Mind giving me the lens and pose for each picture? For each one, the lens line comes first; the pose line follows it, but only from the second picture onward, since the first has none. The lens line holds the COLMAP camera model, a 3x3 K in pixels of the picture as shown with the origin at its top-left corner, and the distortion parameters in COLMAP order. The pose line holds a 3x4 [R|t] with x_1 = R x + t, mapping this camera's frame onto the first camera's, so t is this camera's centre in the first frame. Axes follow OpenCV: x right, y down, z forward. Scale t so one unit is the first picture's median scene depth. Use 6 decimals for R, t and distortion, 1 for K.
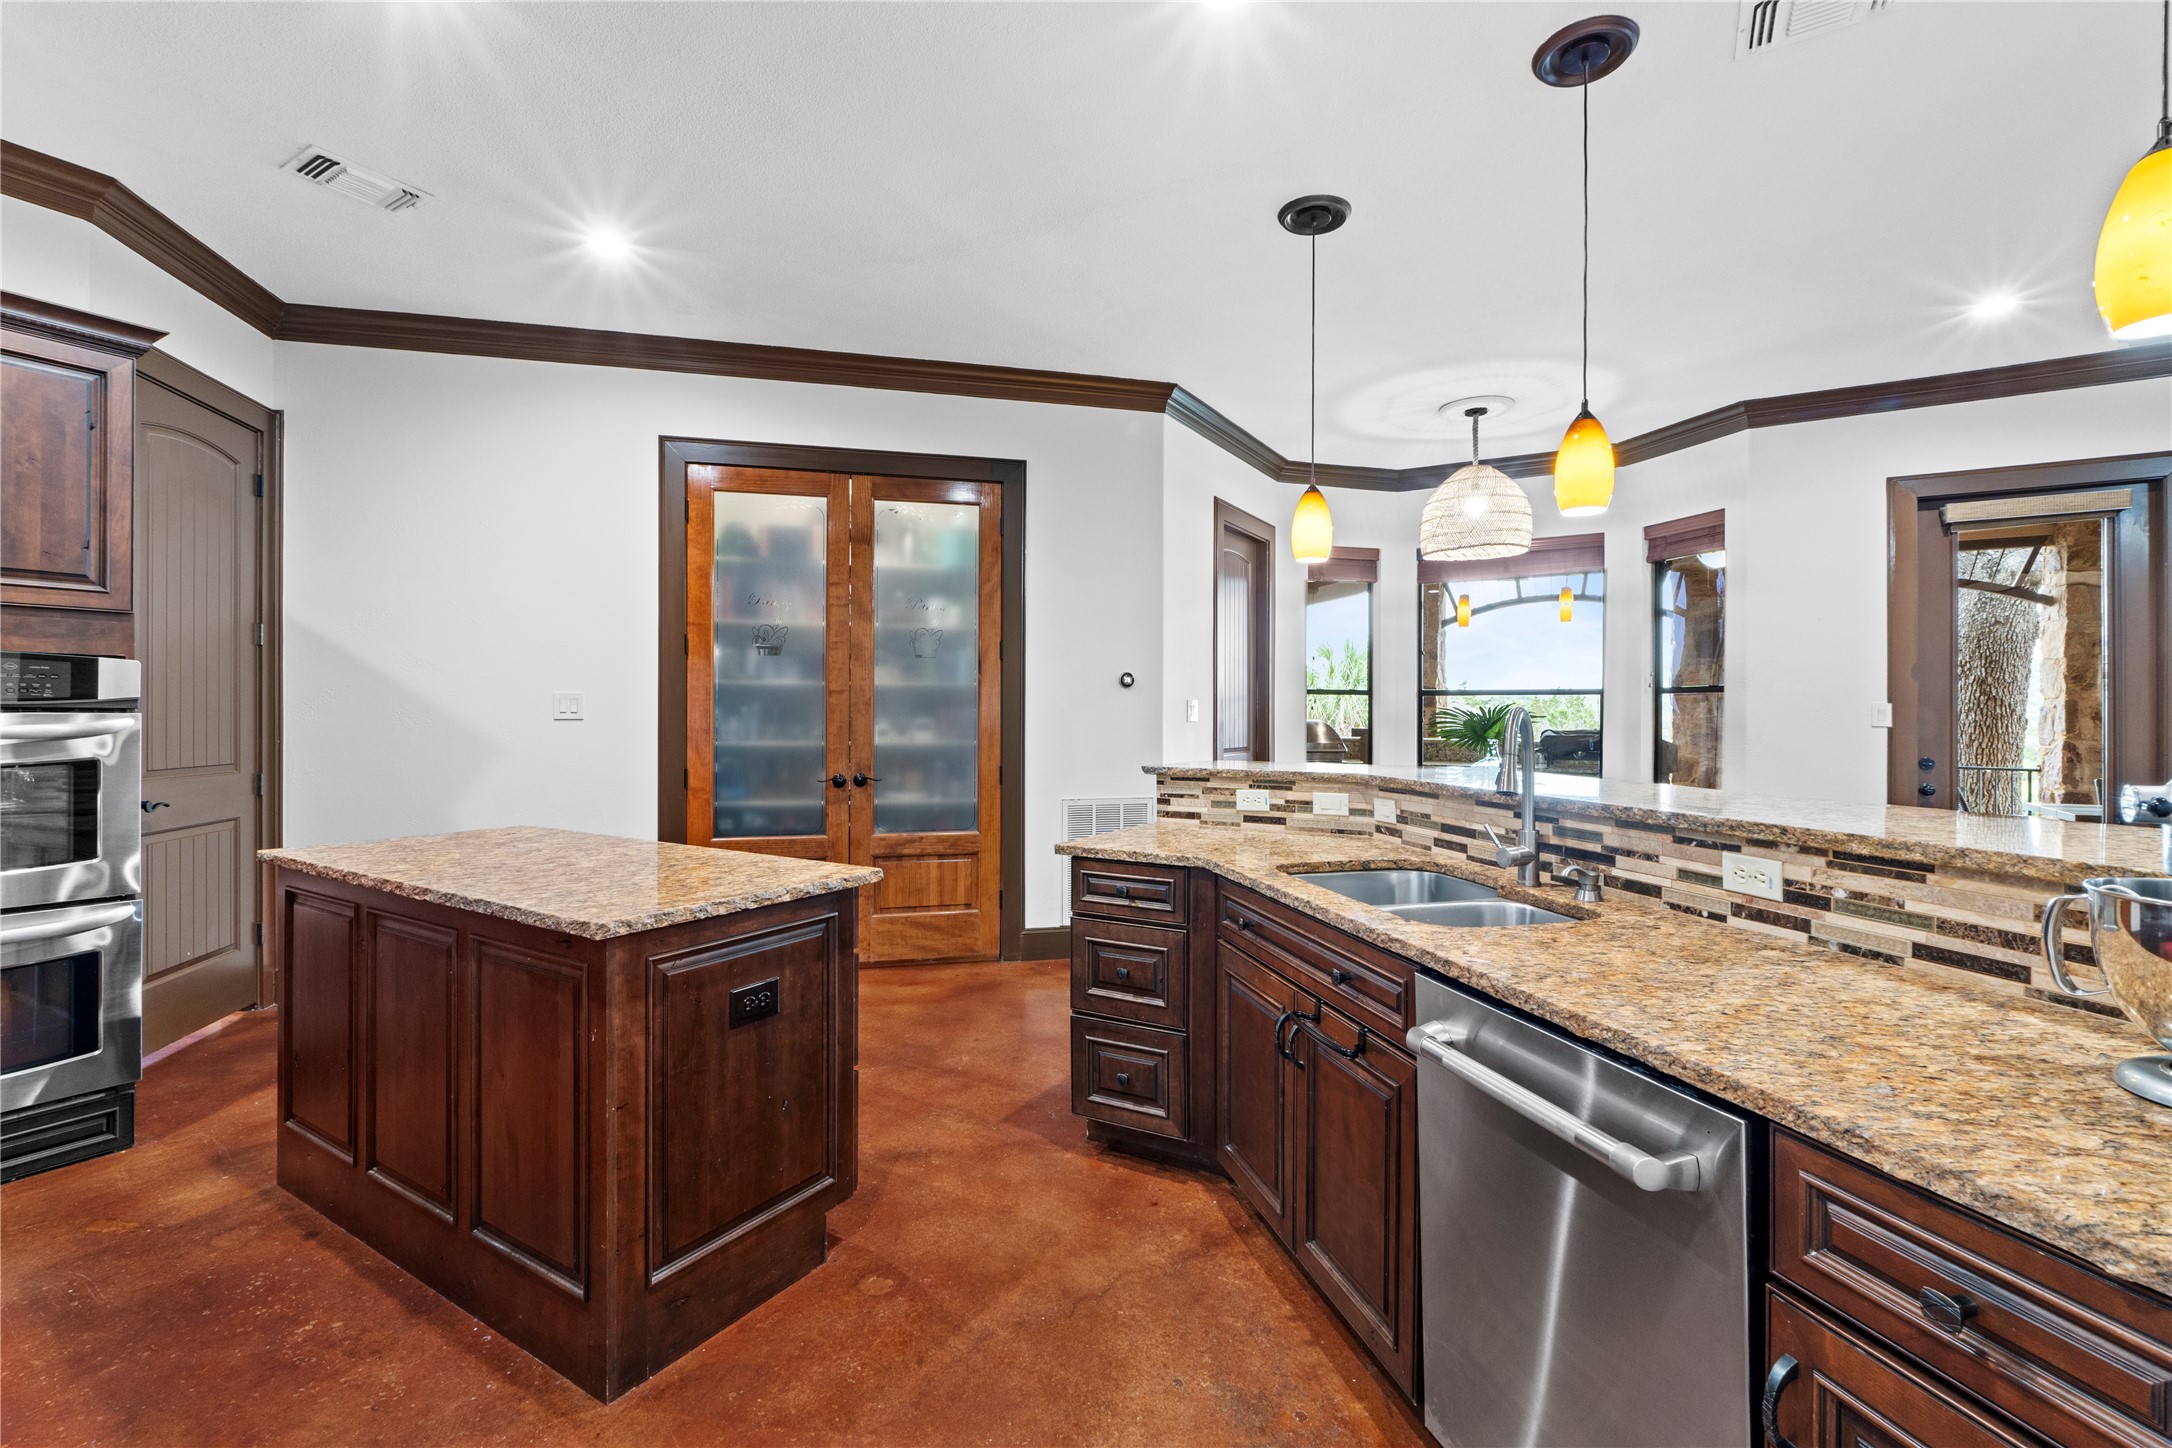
lens RADIAL K [[932.8, 0, 1087.8], [0, 932.8, 707.9], [0, 0, 1]] dist [-0.004676, 0.000135]
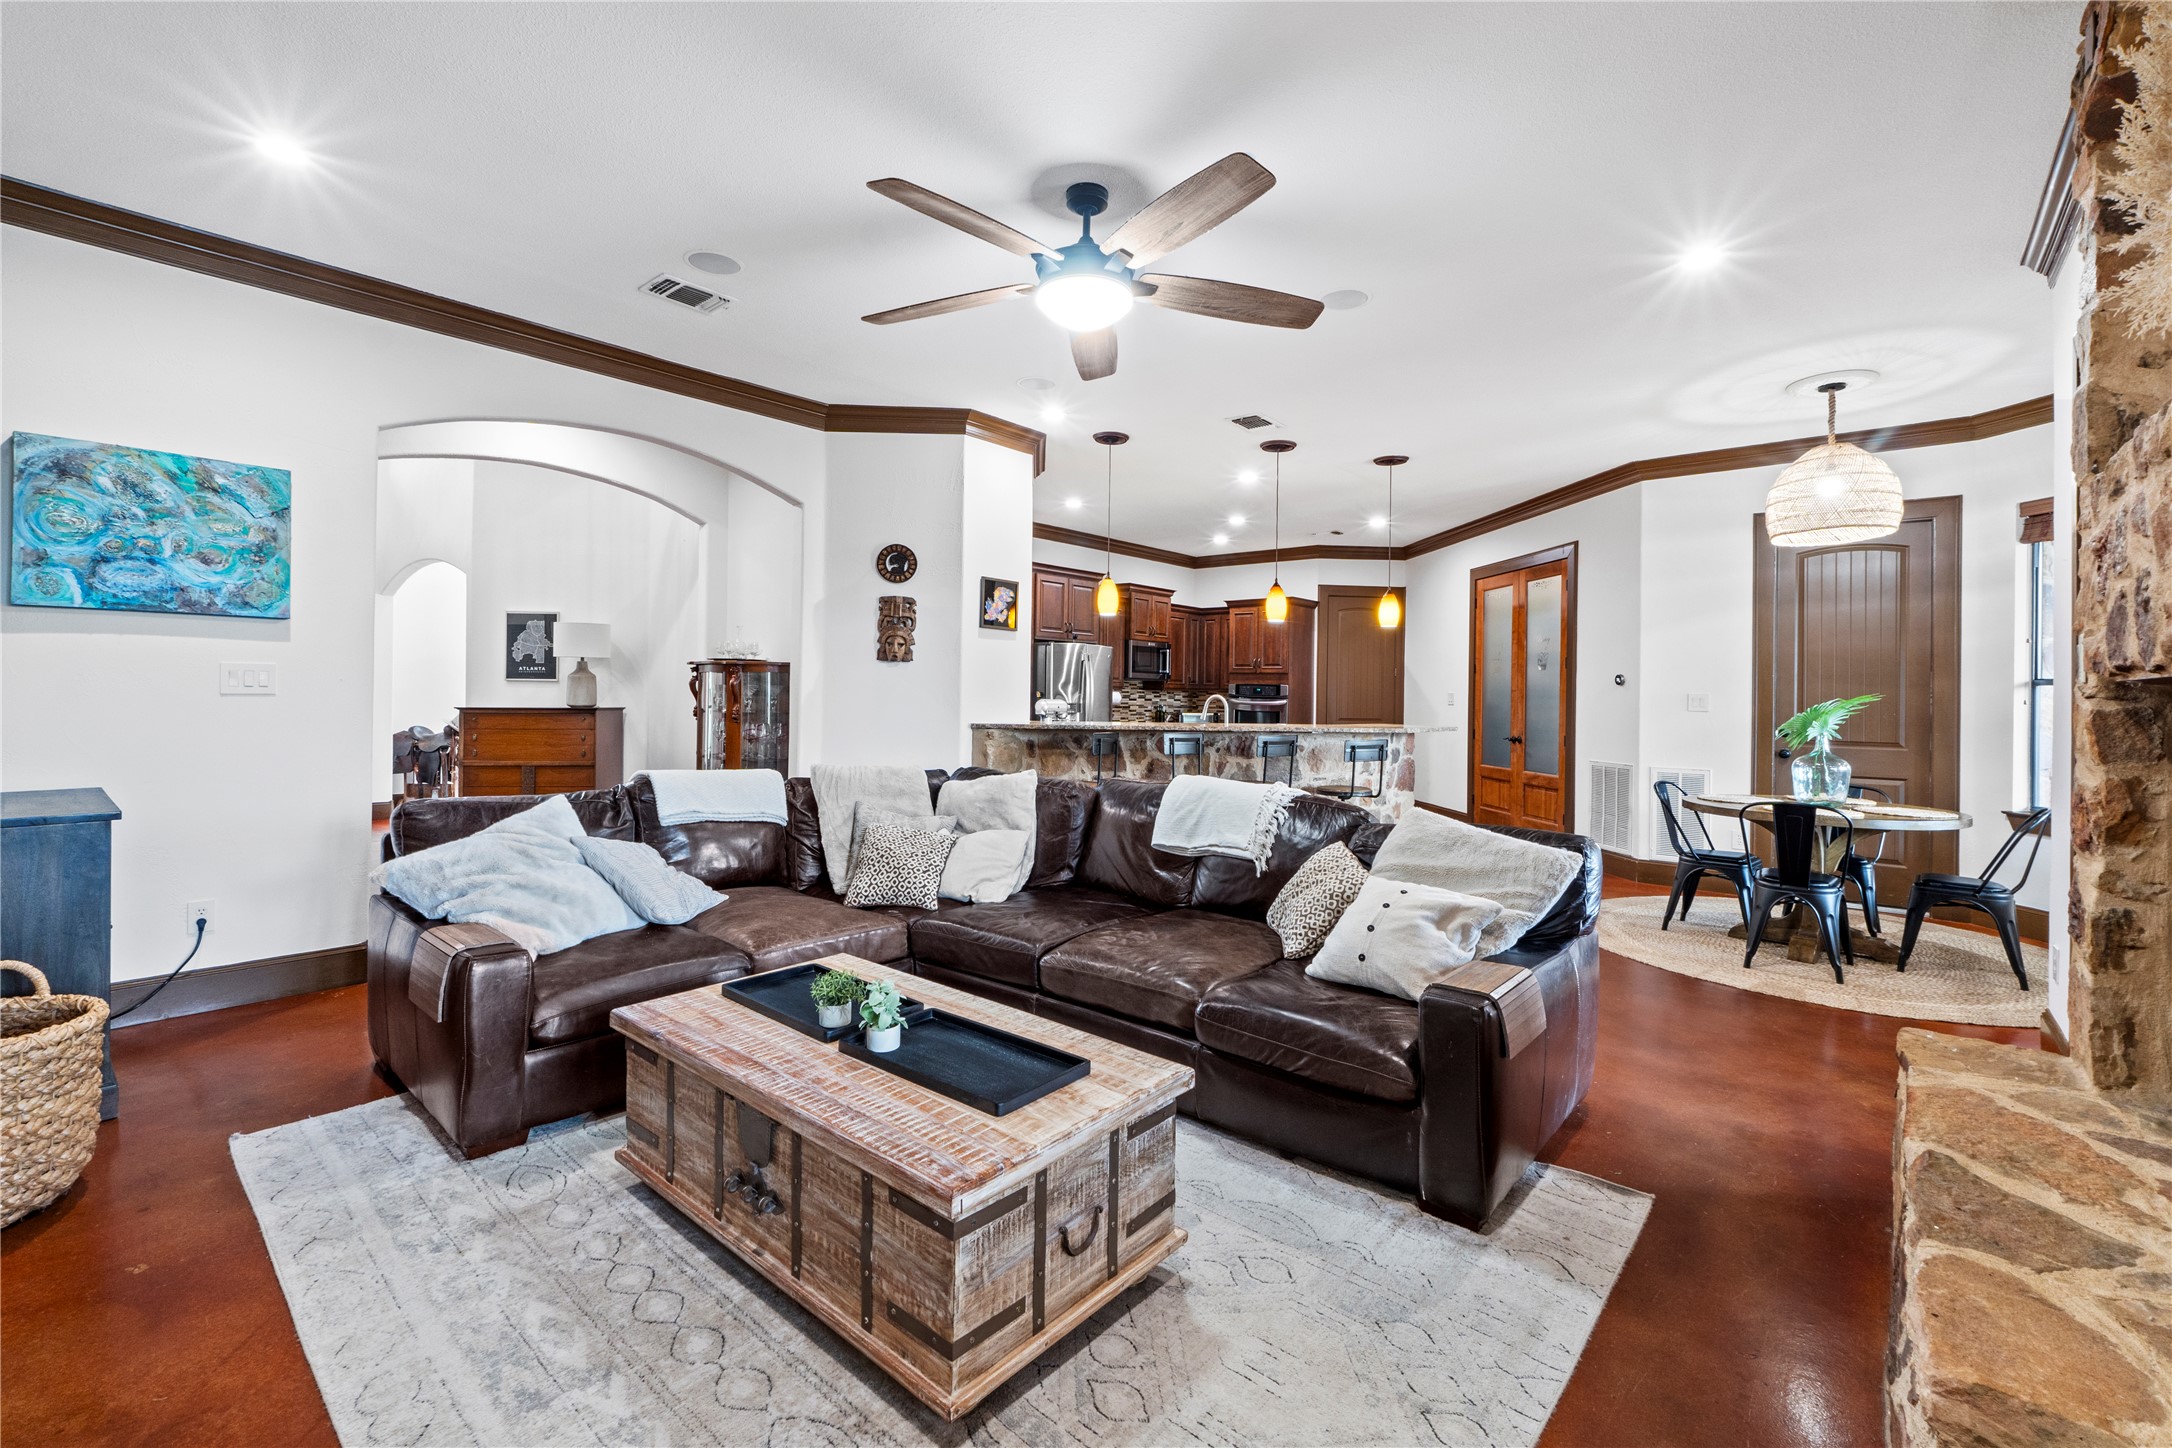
lens RADIAL K [[942.6, 0, 1085.9], [0, 942.6, 683.6], [0, 0, 1]] dist [-0.009925, -0.000071]
pose [[-0.155624, -0.012603, -0.987736, 1.593112], [-0.005660, 0.999914, -0.011867, -0.003160], [0.987800, 0.003744, -0.155681, 0.439886]]
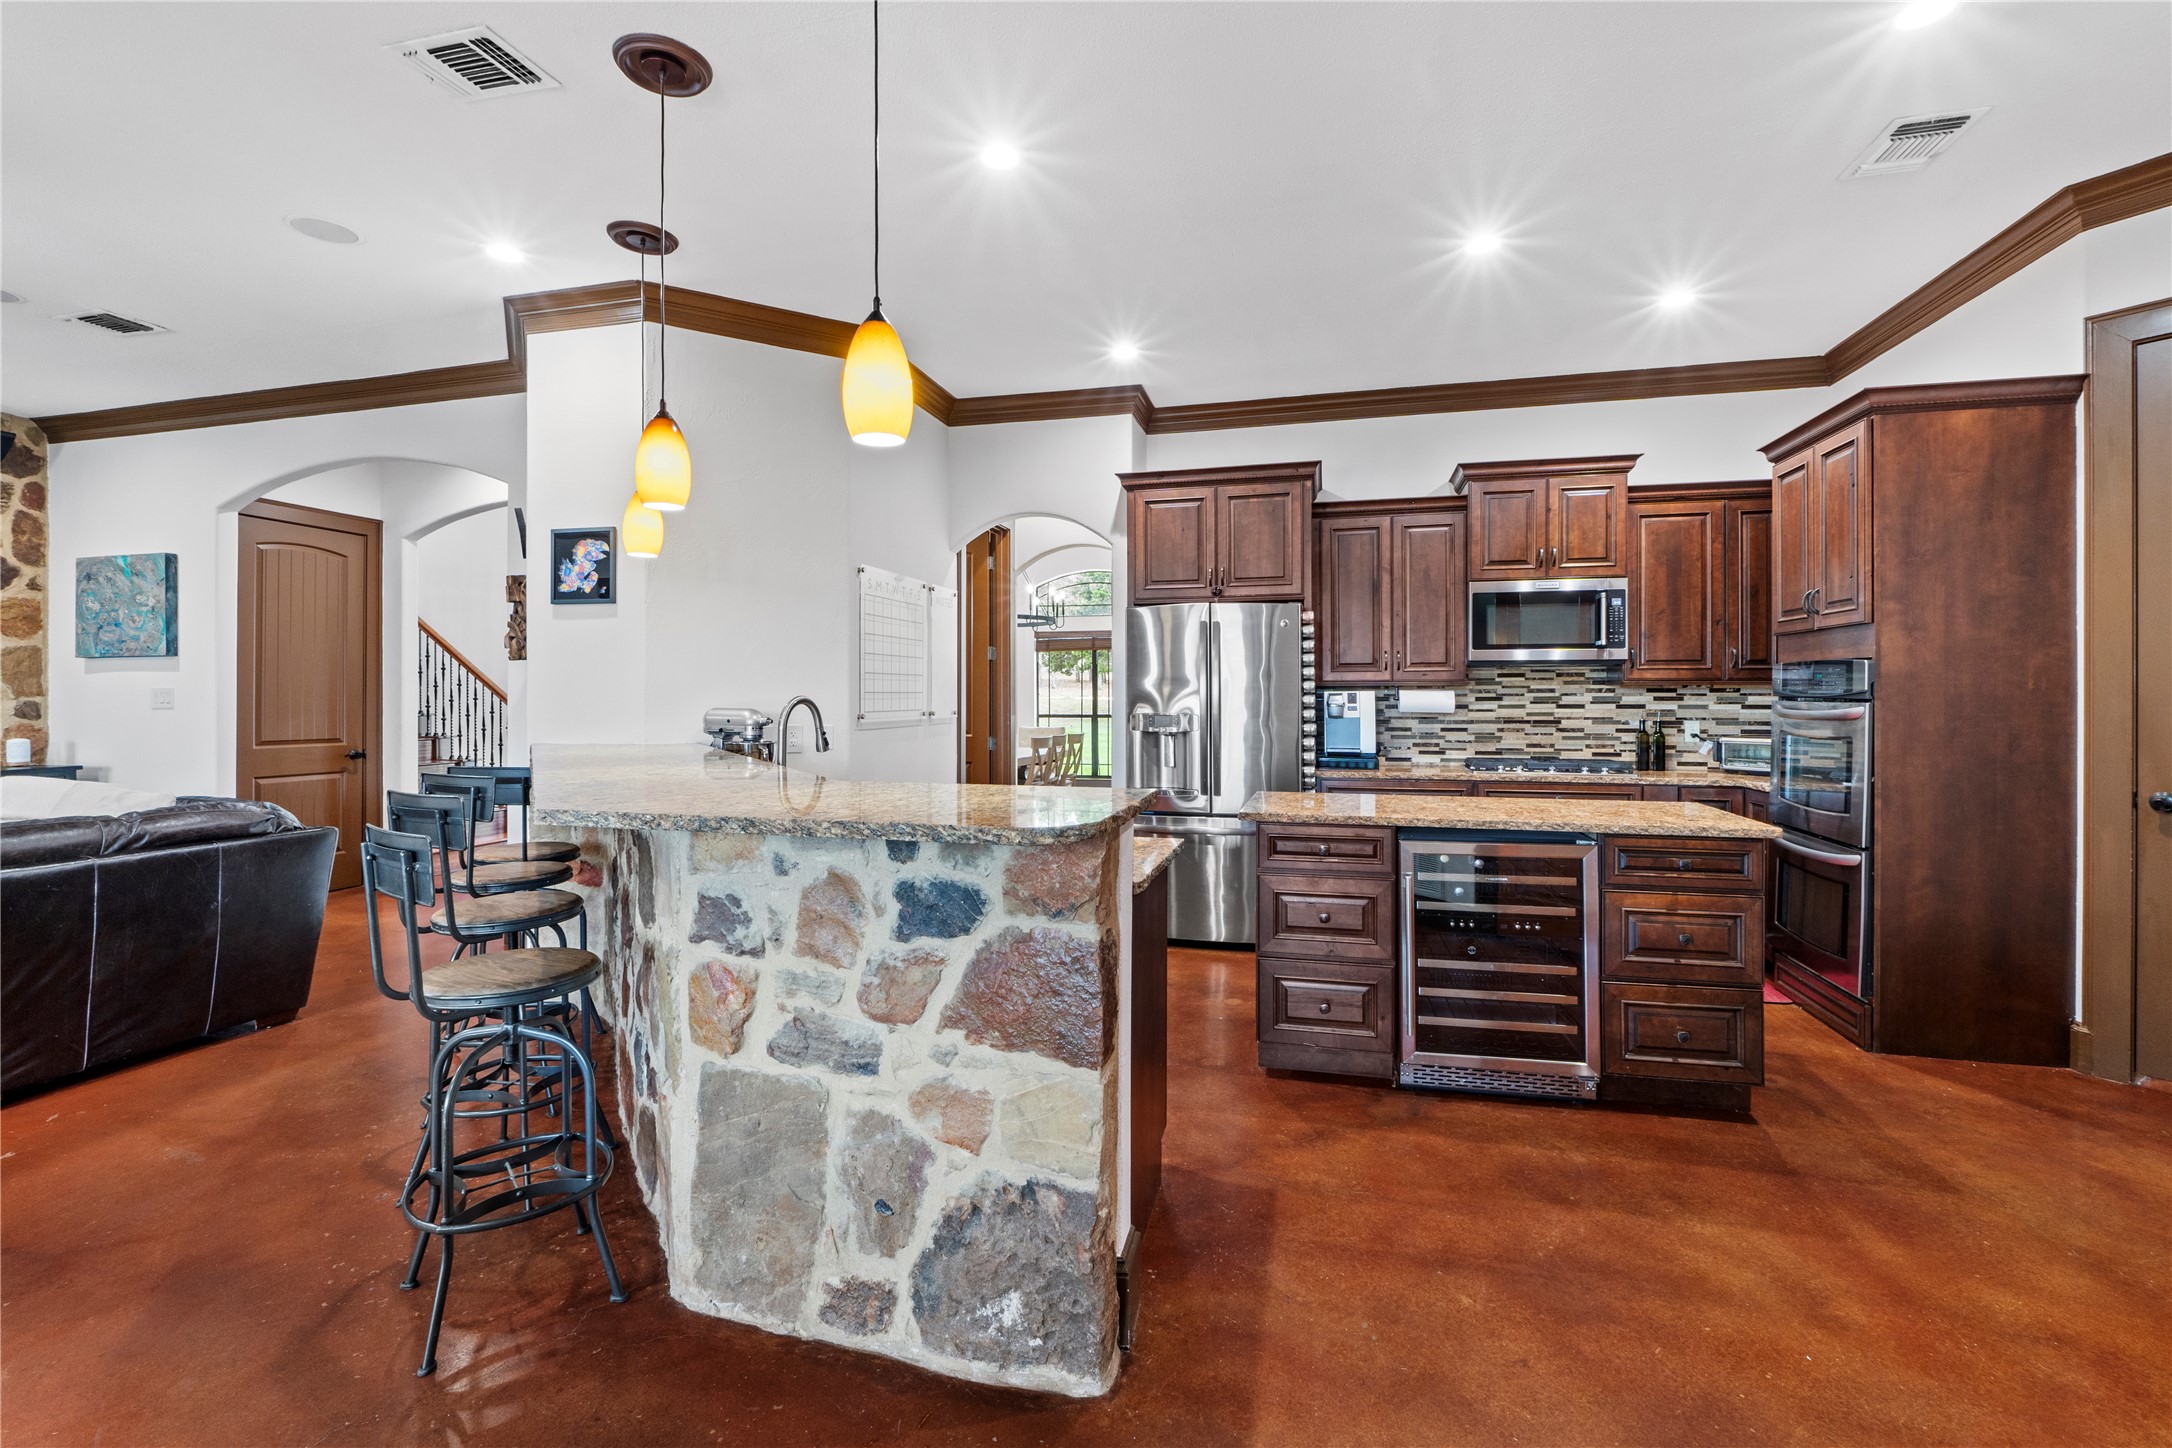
lens RADIAL K [[945.6, 0, 1085.4], [0, 945.6, 693.8], [0, 0, 1]] dist [-0.001284, -0.000071]
pose [[-0.957855, 0.002394, -0.287242, 0.177720], [0.005739, 0.999925, -0.010804, 0.002224], [0.287195, -0.011997, -0.957797, 1.065062]]
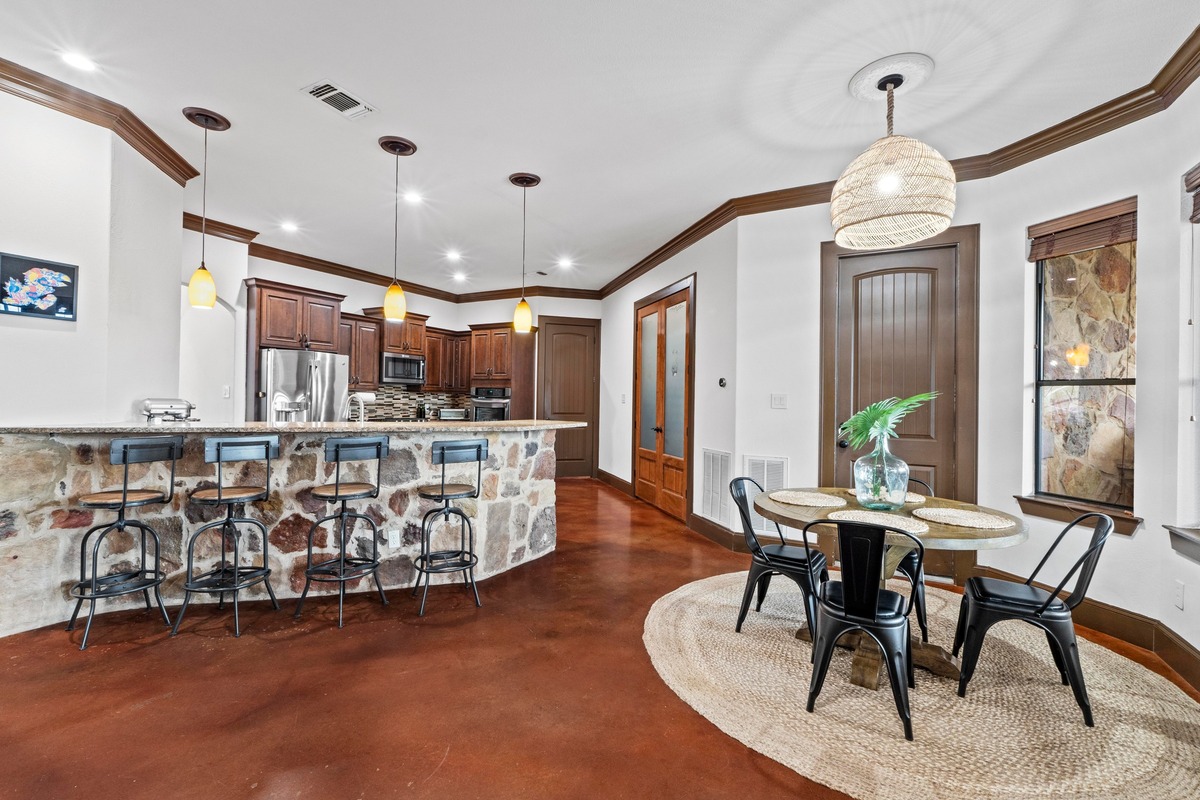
lens RADIAL K [[515.4, 0, 601.0], [0, 515.4, 391.1], [0, 0, 1]] dist [-0.004676, 0.000135]
pose [[0.056165, -0.011737, -0.998353, 0.989432], [-0.005971, 0.999909, -0.012092, -0.001597], [0.998404, 0.006641, 0.056089, 0.744488]]
